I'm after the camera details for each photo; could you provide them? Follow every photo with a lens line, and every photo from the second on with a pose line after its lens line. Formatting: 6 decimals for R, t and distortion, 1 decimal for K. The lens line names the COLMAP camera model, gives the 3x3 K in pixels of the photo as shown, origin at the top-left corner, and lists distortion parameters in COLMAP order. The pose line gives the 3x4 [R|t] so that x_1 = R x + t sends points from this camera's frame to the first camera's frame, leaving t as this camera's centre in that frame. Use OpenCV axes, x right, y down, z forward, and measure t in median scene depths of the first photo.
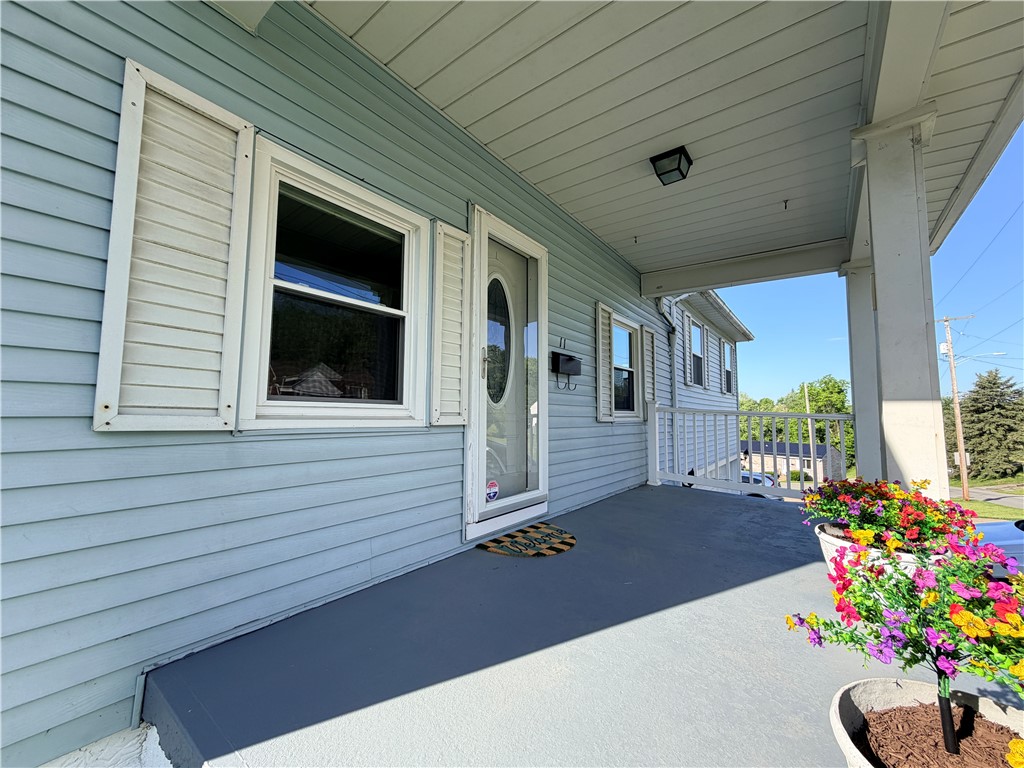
lens RADIAL K [[415.9, 0, 503.2], [0, 415.9, 382.0], [0, 0, 1]] dist [-0.000138, 0.000052]
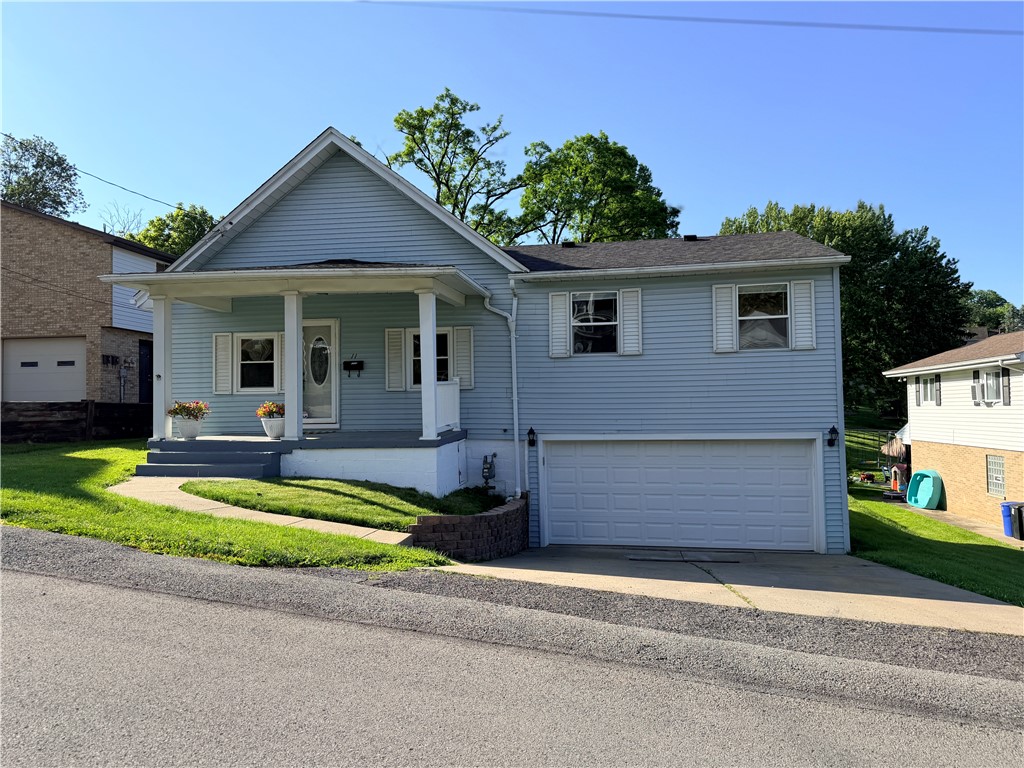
lens RADIAL K [[746.6, 0, 508.6], [0, 746.6, 386.5], [0, 0, 1]] dist [0.057861, -0.008806]
pose [[0.479334, -0.045077, -0.876474, 6.659171], [0.085816, 0.996302, -0.004308, 0.257105], [0.873427, -0.073151, 0.481429, -0.357597]]
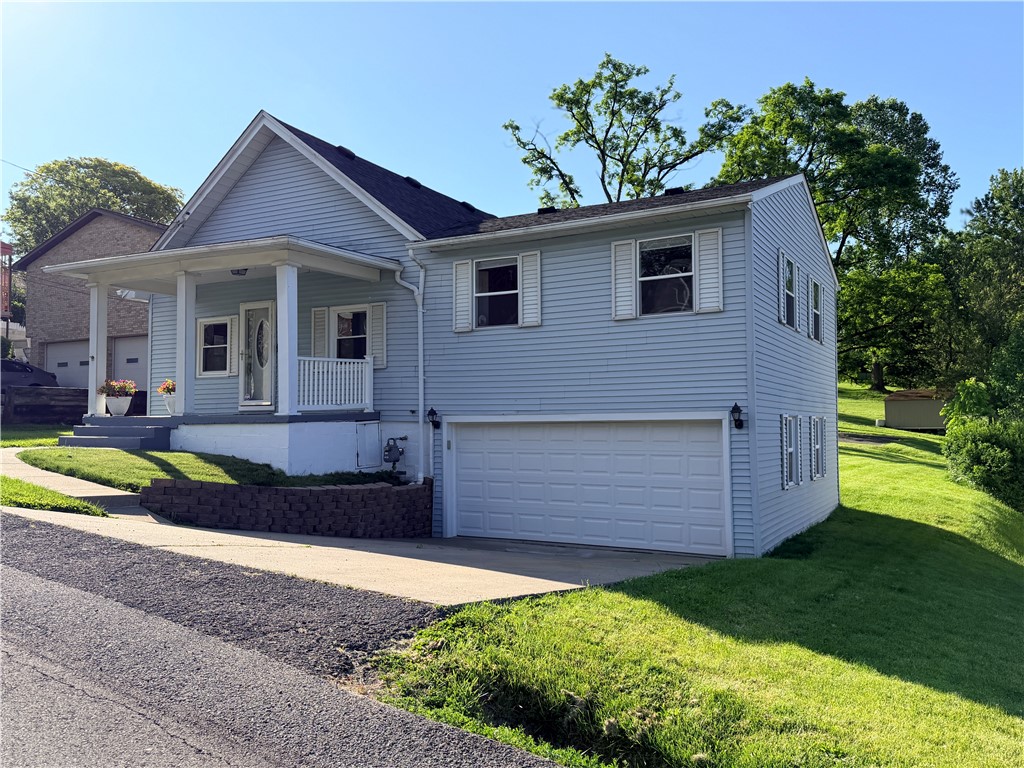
lens RADIAL K [[841.9, 0, 515.9], [0, 841.9, 390.5], [0, 0, 1]] dist [0.049745, -0.030742]
pose [[0.161752, -0.054336, -0.985334, 7.808276], [0.082579, 0.995726, -0.041353, 0.775105], [0.983370, -0.074679, 0.165547, 2.349991]]
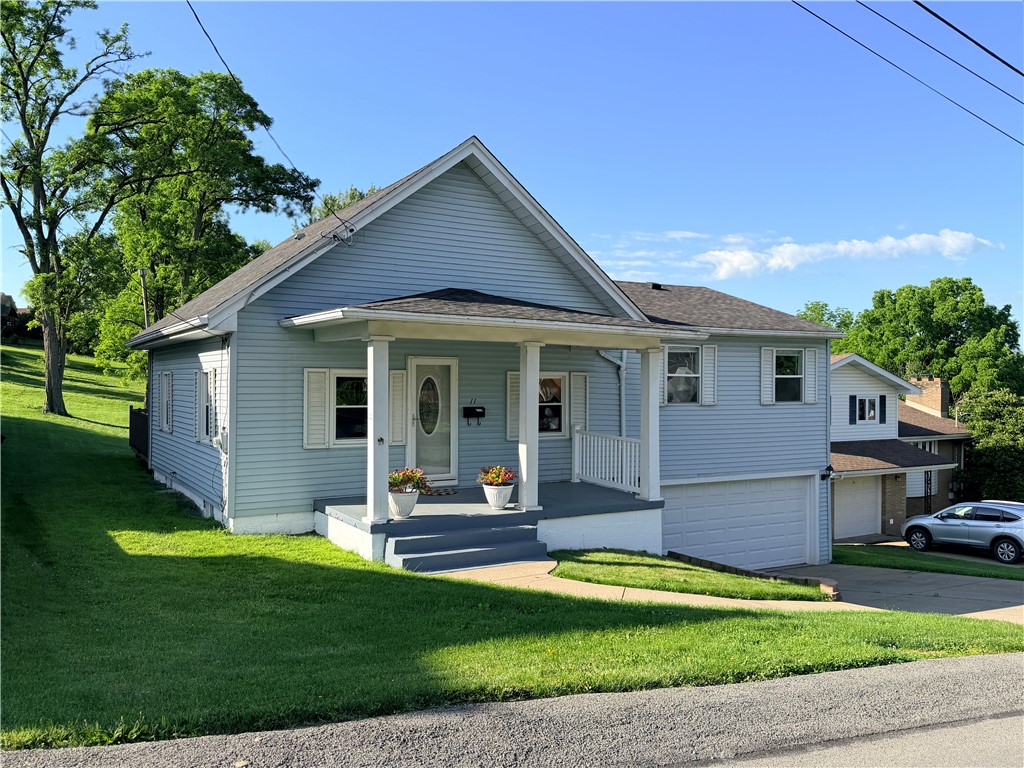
lens RADIAL K [[841.9, 0, 511.3], [0, 841.9, 377.7], [0, 0, 1]] dist [0.049745, -0.030742]
pose [[0.931948, -0.006384, -0.362537, 2.854306], [0.031850, 0.997422, 0.064308, -0.743366], [0.361191, -0.071478, 0.929748, -4.247880]]
